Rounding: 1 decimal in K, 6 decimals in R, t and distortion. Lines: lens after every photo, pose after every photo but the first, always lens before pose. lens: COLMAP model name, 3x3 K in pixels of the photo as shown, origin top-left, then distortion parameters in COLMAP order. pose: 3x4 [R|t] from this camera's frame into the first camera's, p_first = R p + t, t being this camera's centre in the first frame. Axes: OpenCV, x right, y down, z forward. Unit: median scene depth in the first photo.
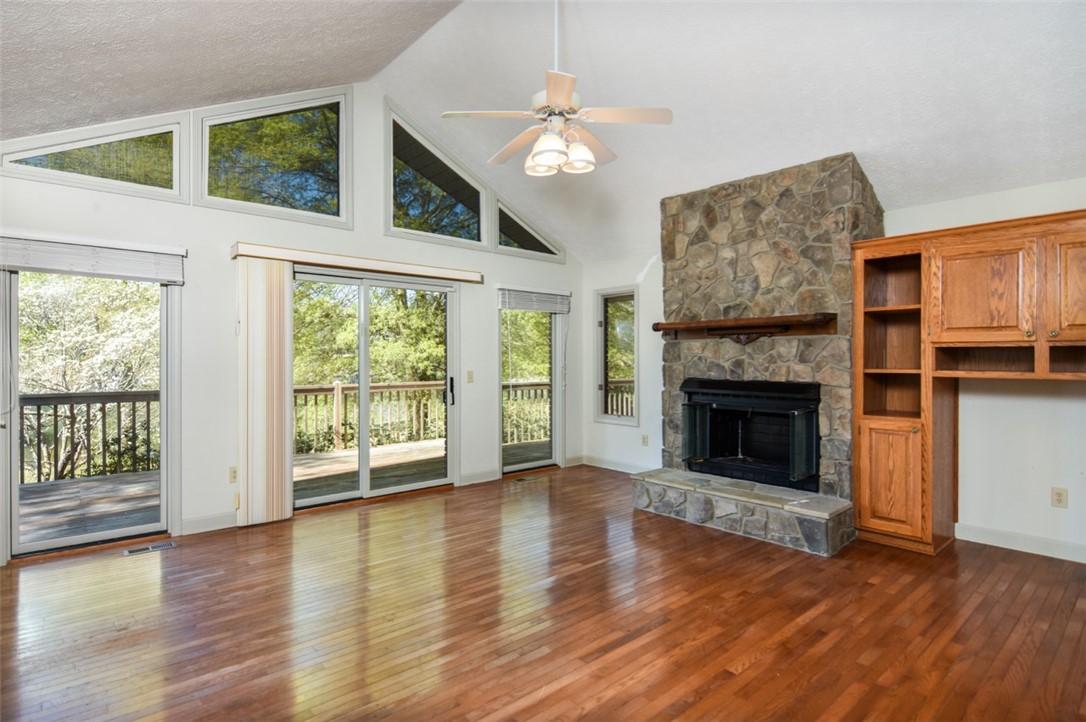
lens RADIAL K [[561.8, 0, 549.4], [0, 561.8, 360.1], [0, 0, 1]] dist [0.004717, -0.011579]
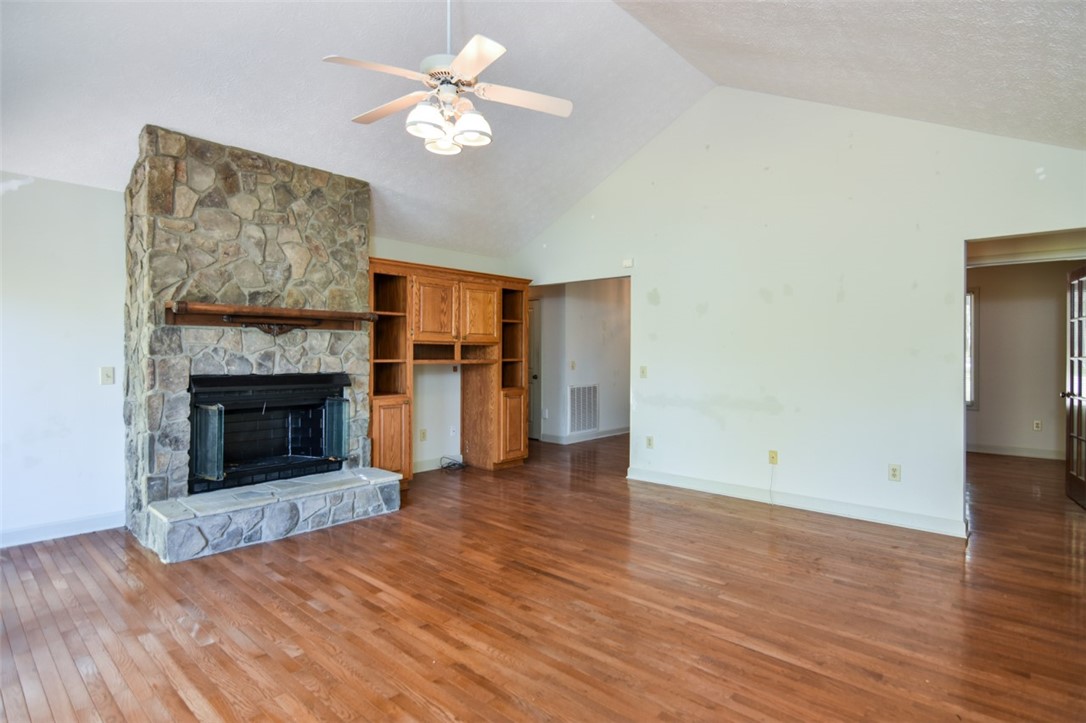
lens RADIAL K [[561.8, 0, 547.6], [0, 561.8, 357.2], [0, 0, 1]] dist [0.004717, -0.011579]
pose [[-0.113945, -0.006687, 0.993465, -0.645232], [-0.001394, 0.999977, 0.006571, 0.001356], [-0.993486, -0.000636, -0.113952, 0.669533]]
